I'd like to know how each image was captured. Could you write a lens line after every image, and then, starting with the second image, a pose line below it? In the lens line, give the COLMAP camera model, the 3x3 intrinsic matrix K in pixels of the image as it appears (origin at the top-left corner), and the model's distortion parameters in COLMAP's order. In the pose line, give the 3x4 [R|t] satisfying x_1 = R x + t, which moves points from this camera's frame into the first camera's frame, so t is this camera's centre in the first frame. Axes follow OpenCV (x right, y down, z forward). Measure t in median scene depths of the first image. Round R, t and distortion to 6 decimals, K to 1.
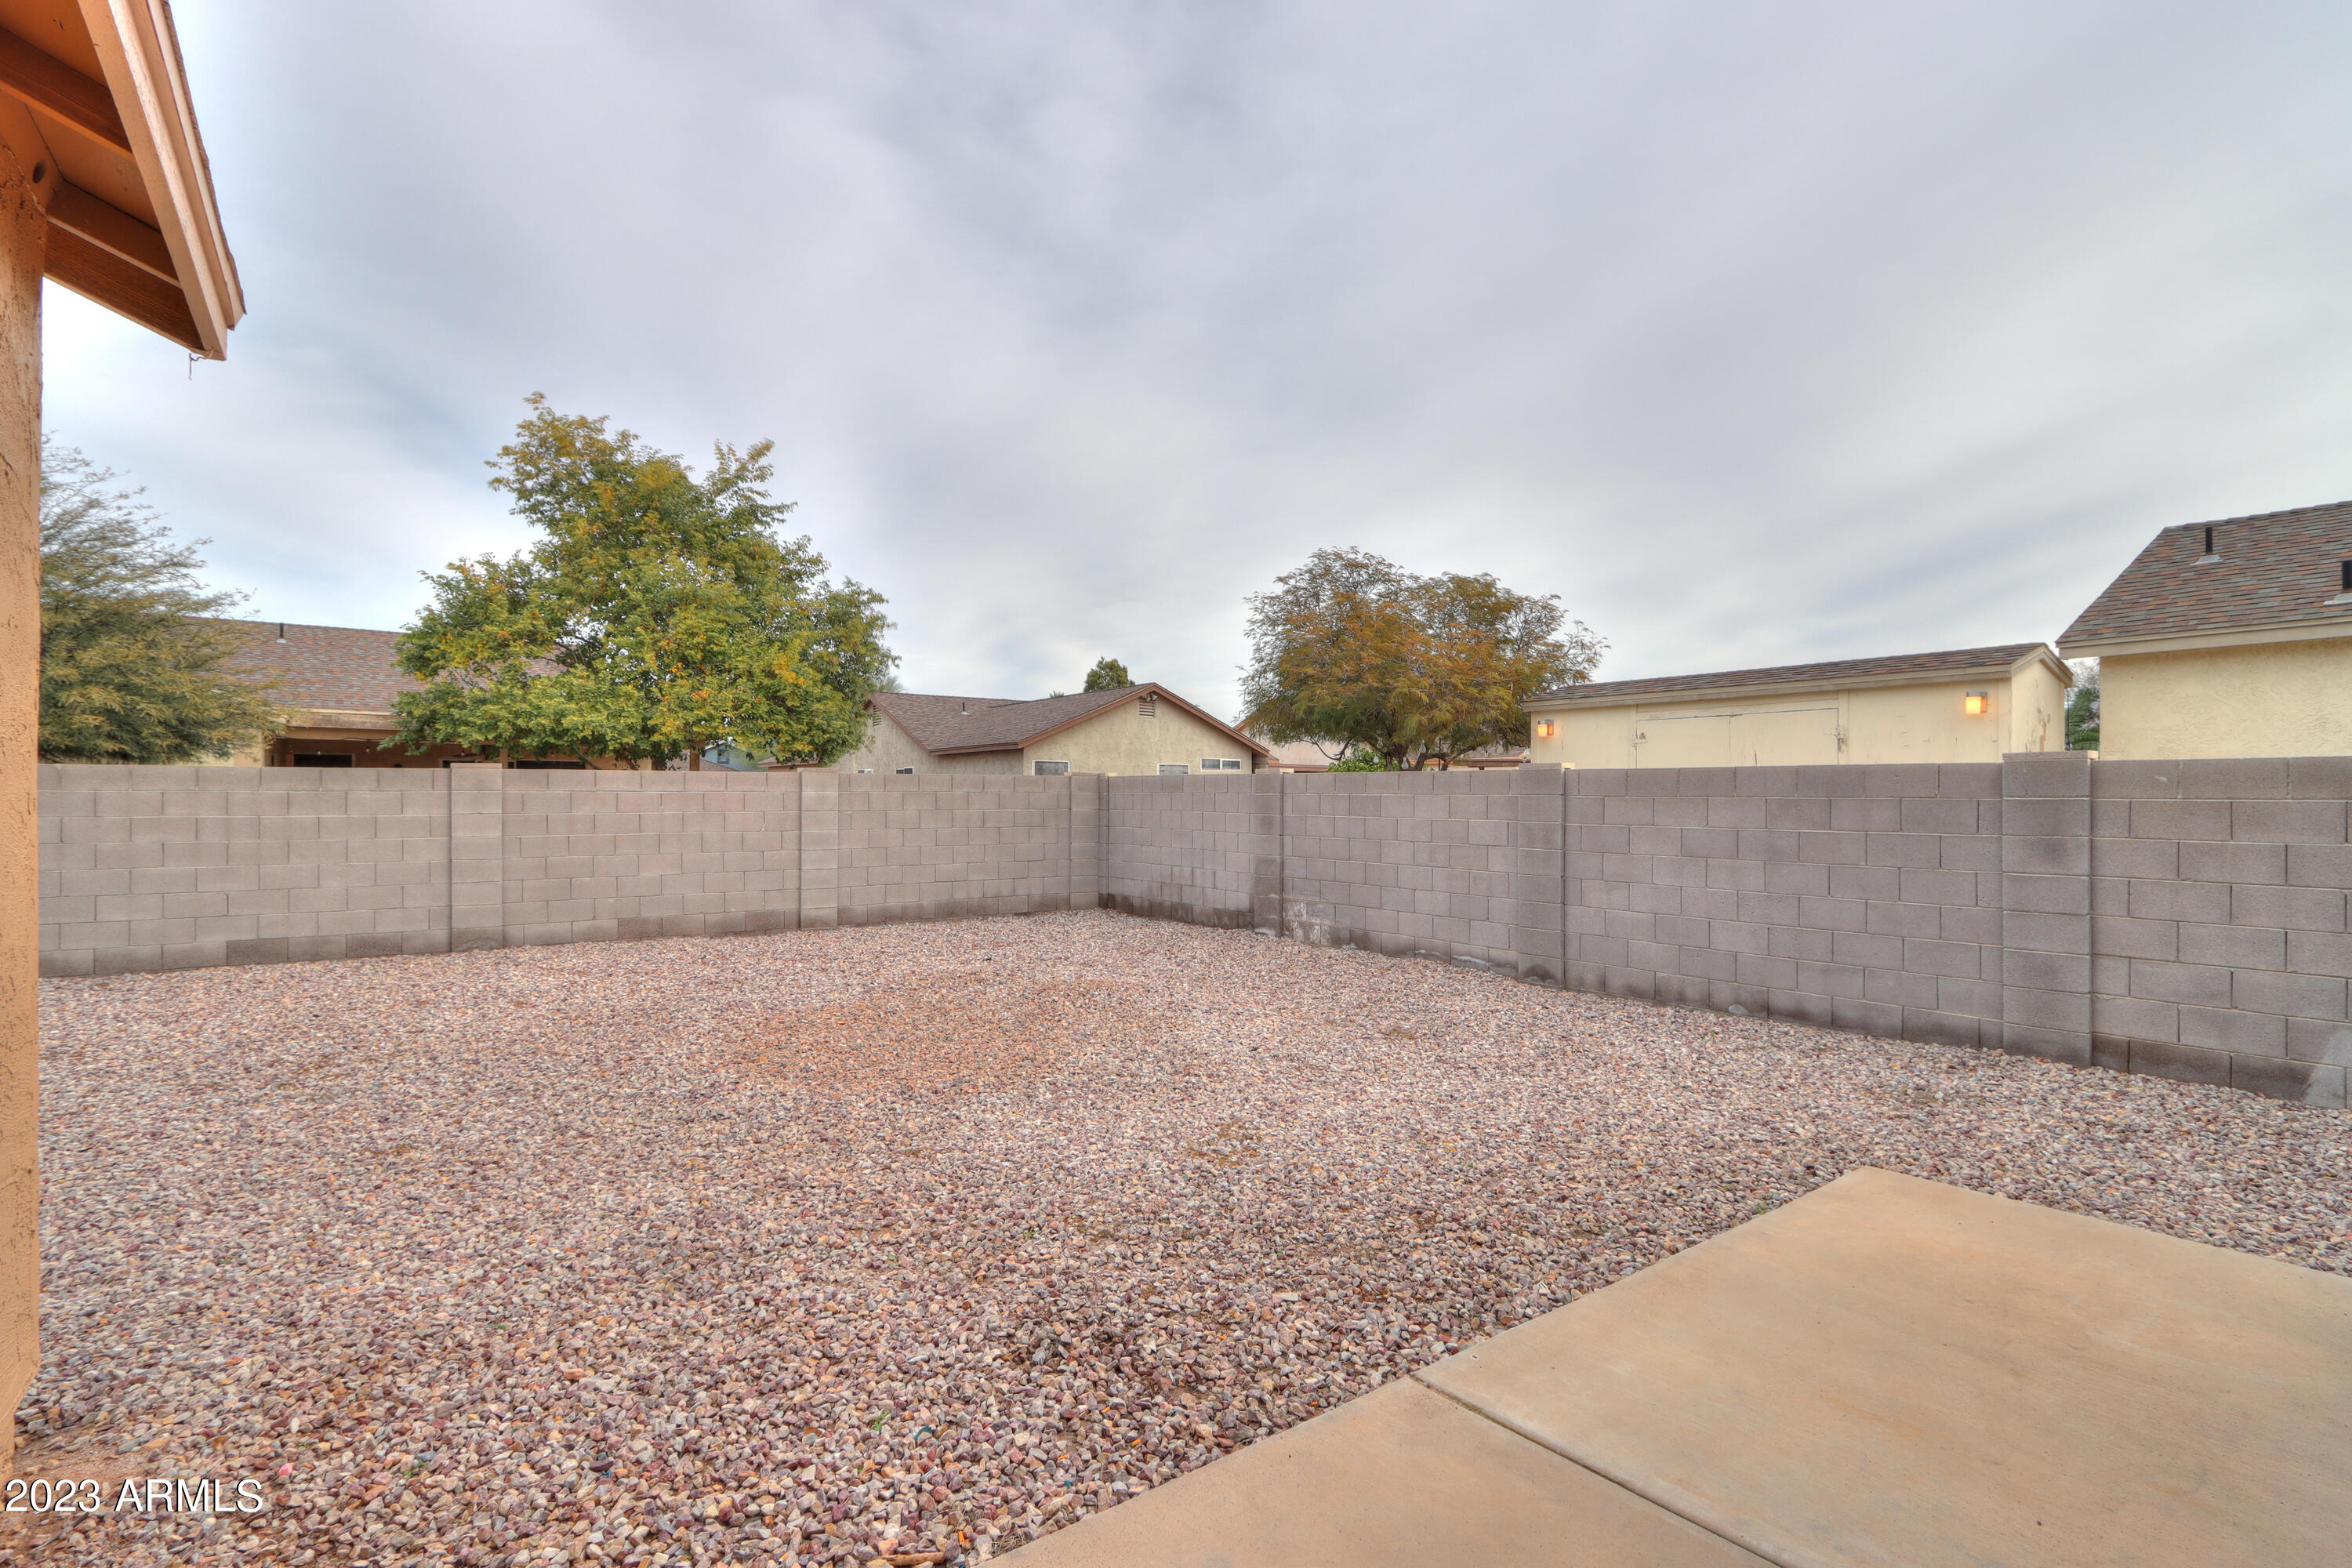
lens RADIAL K [[1121.0, 0, 1173.2], [0, 1121.0, 793.5], [0, 0, 1]] dist [-0.020407, 0.000100]
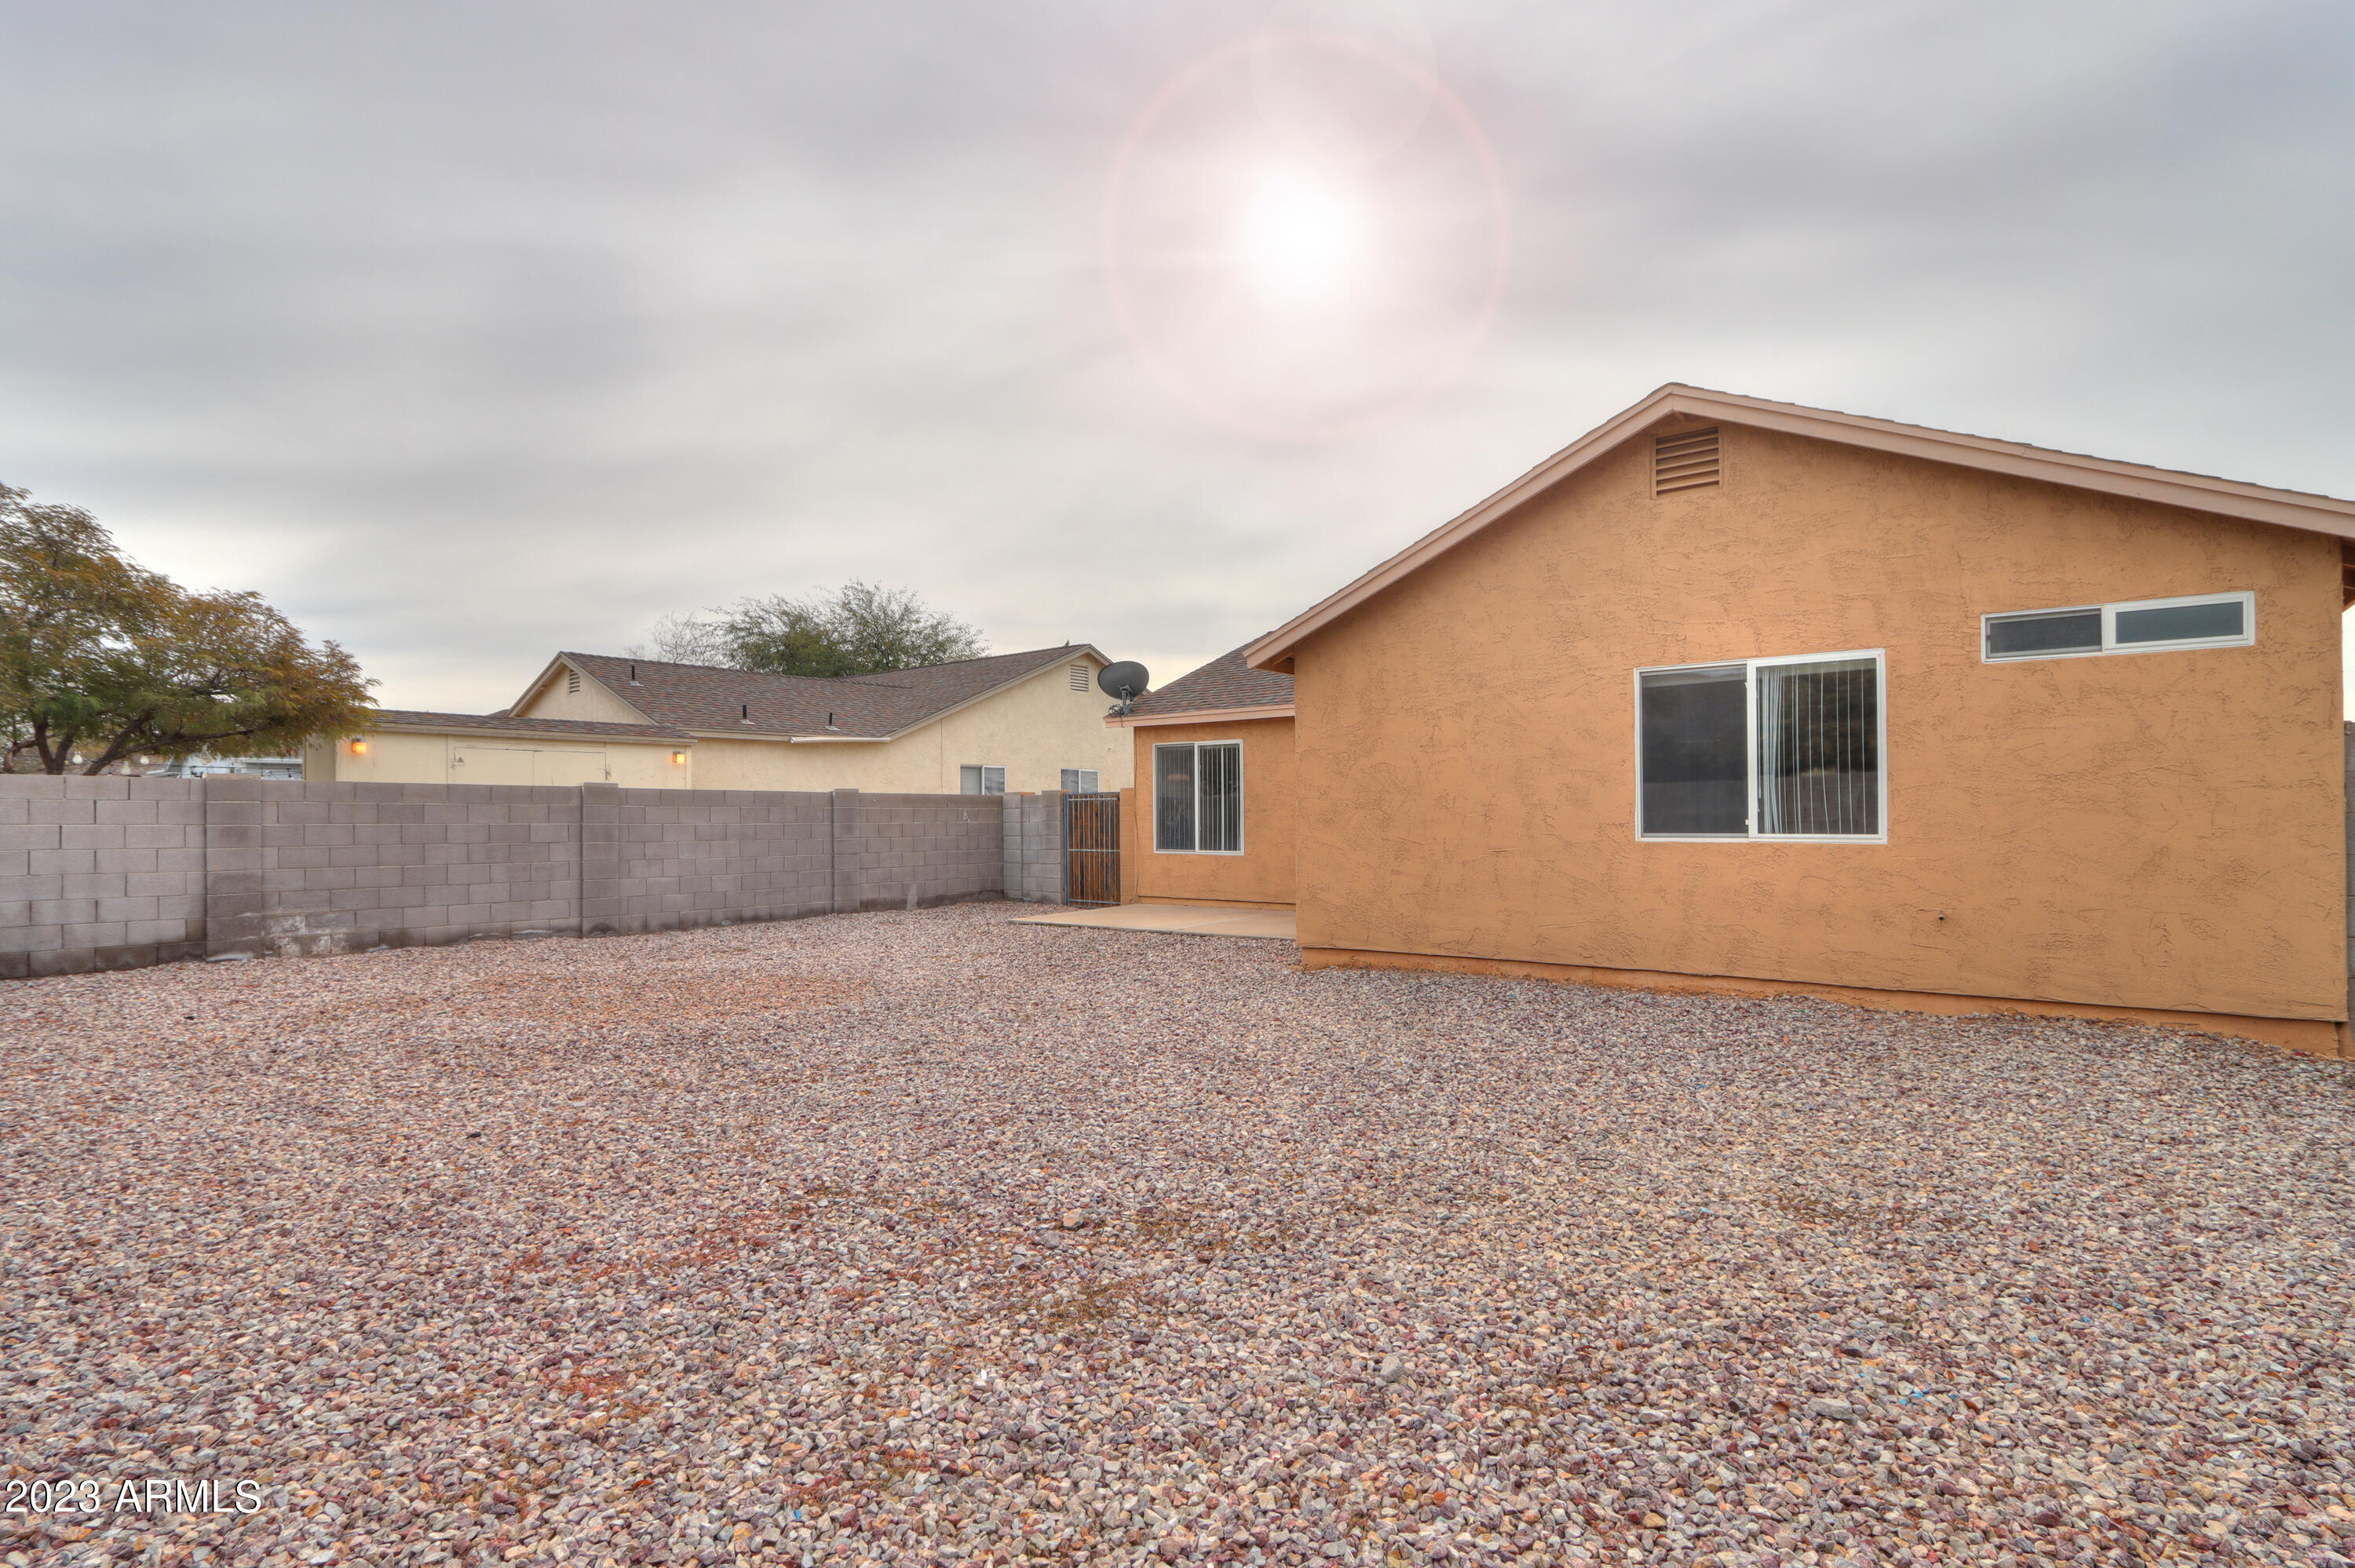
lens RADIAL K [[1106.7, 0, 1183.5], [0, 1106.7, 792.5], [0, 0, 1]] dist [-0.016474, 0.000301]
pose [[-0.278249, 0.019852, 0.960304, -1.010649], [0.001727, 0.999795, -0.020168, 0.012641], [-0.960507, -0.003953, -0.278227, 0.546836]]
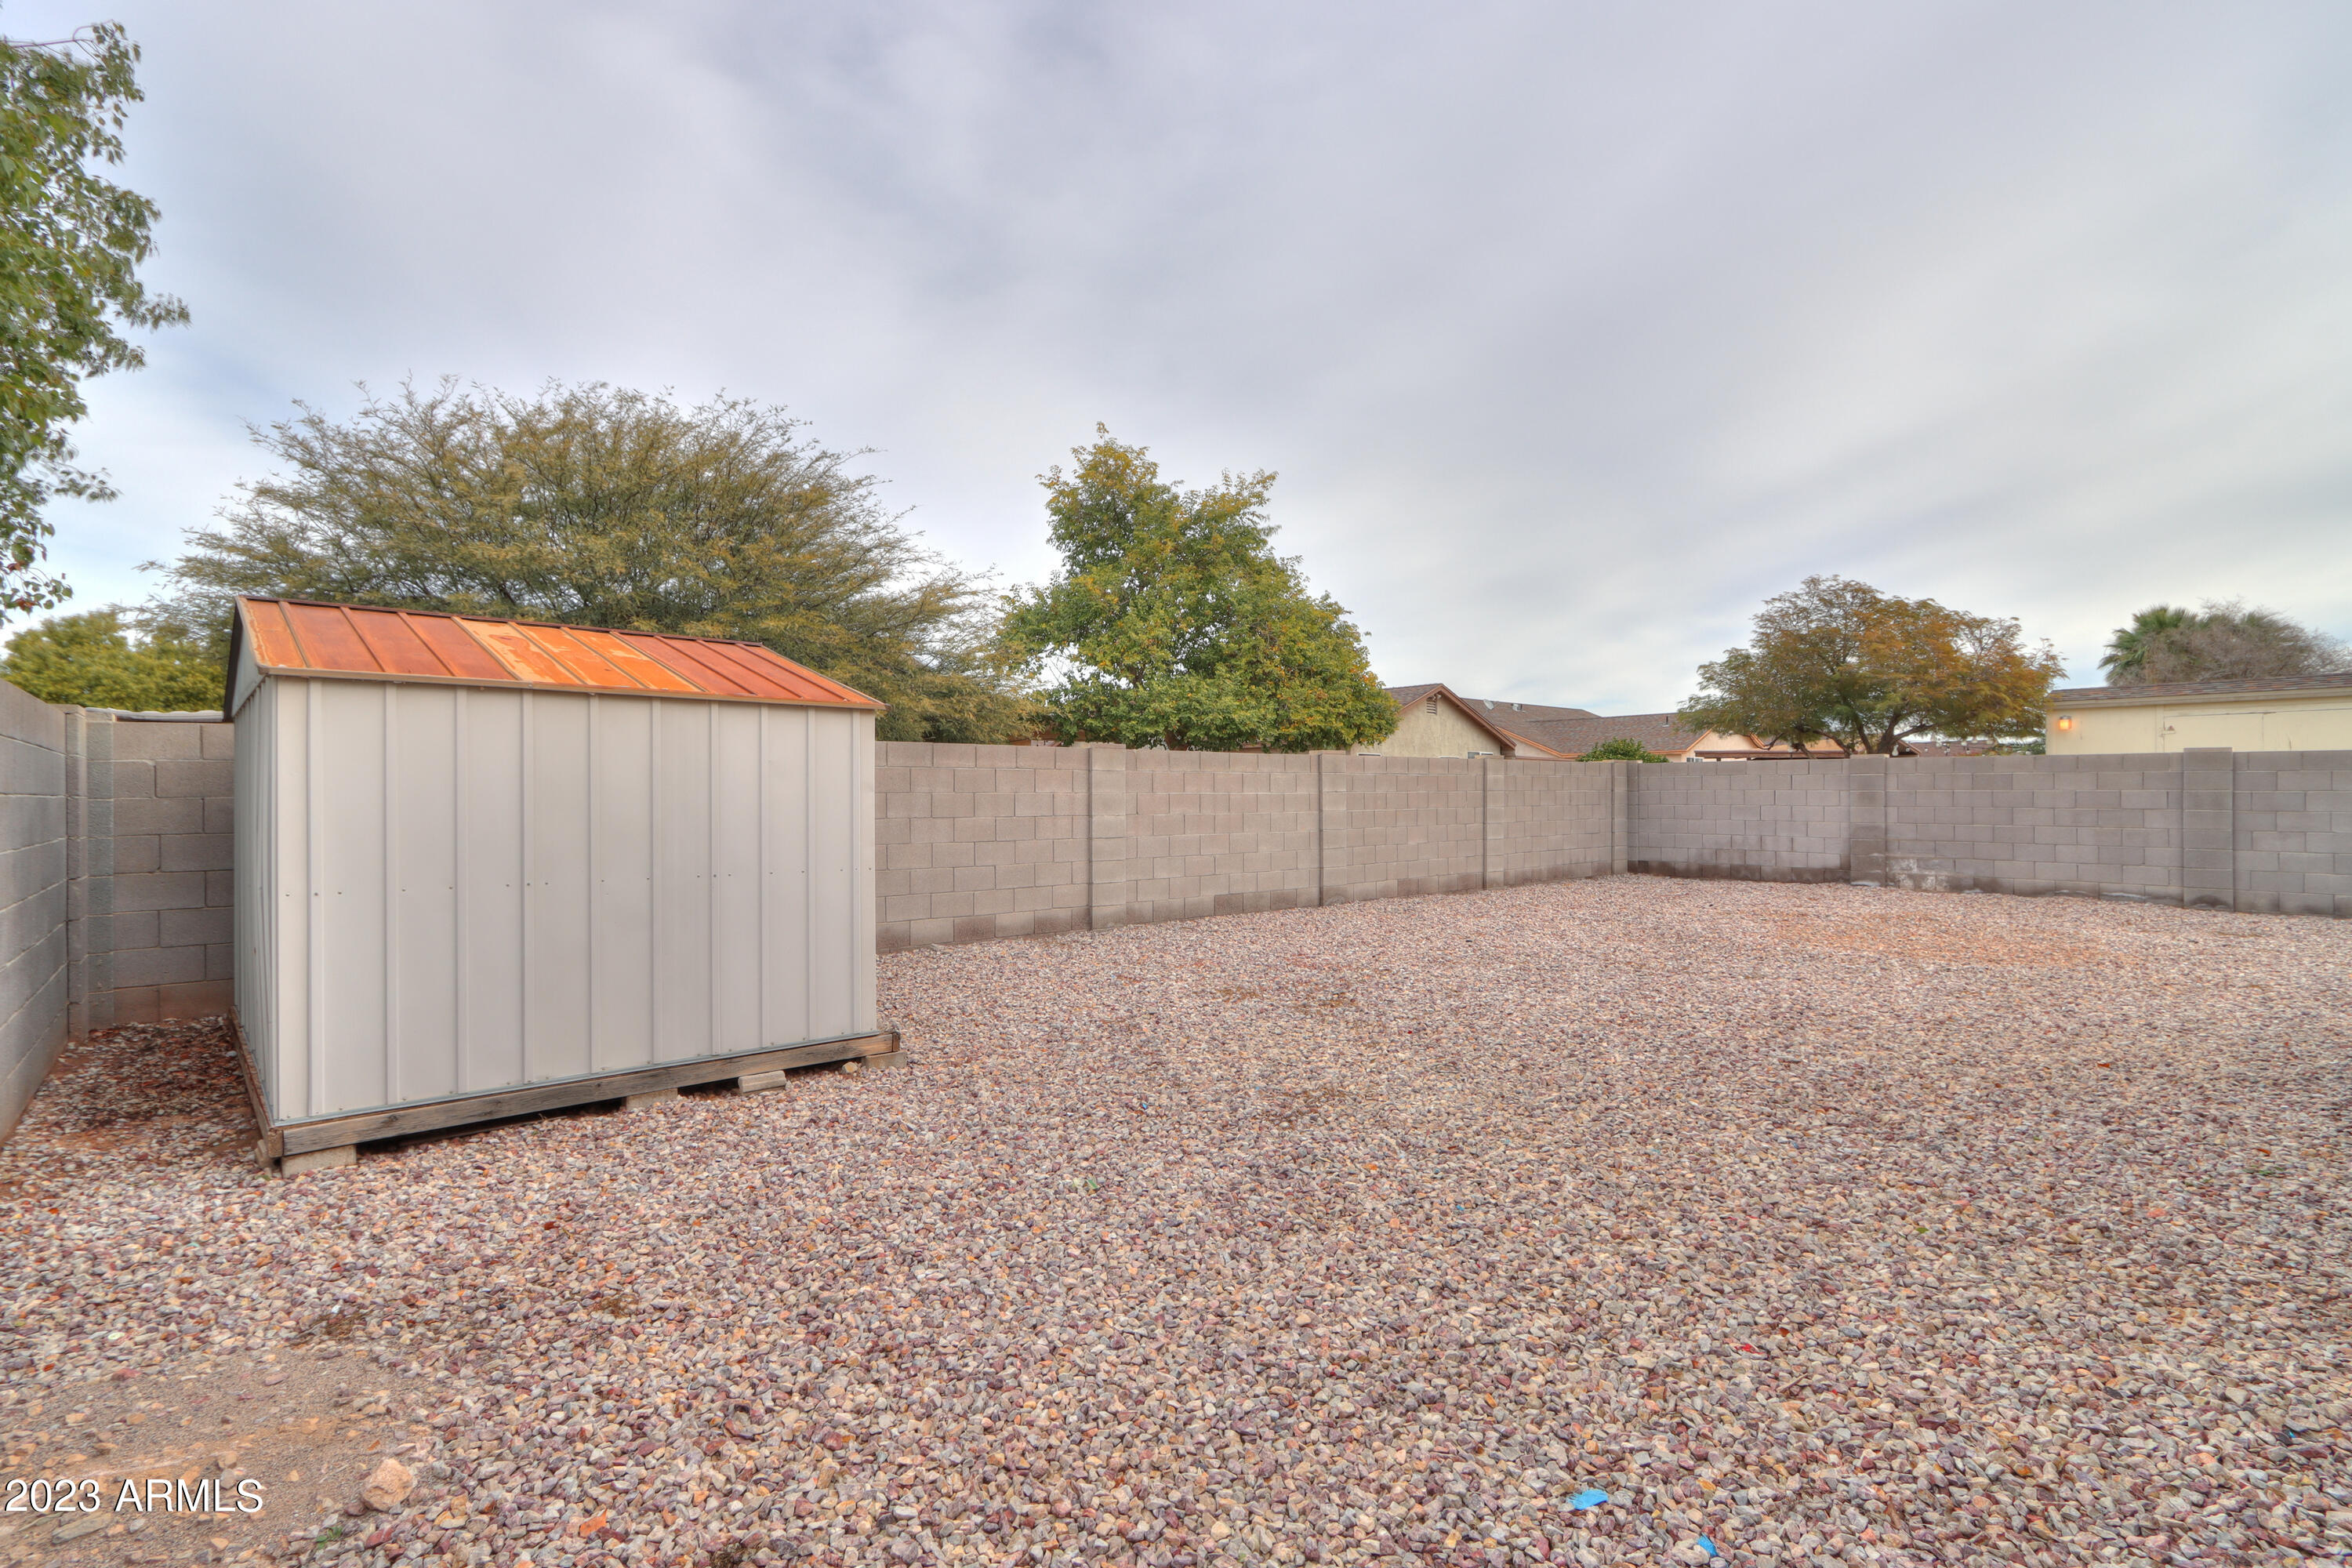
lens RADIAL K [[1128.2, 0, 1174.8], [0, 1128.2, 798.3], [0, 0, 1]] dist [0.000018, 0.000371]
pose [[0.994677, -0.006414, 0.102842, -0.870470], [0.005911, 0.999969, 0.005193, 0.016546], [-0.102872, -0.004558, 0.994684, -0.198171]]
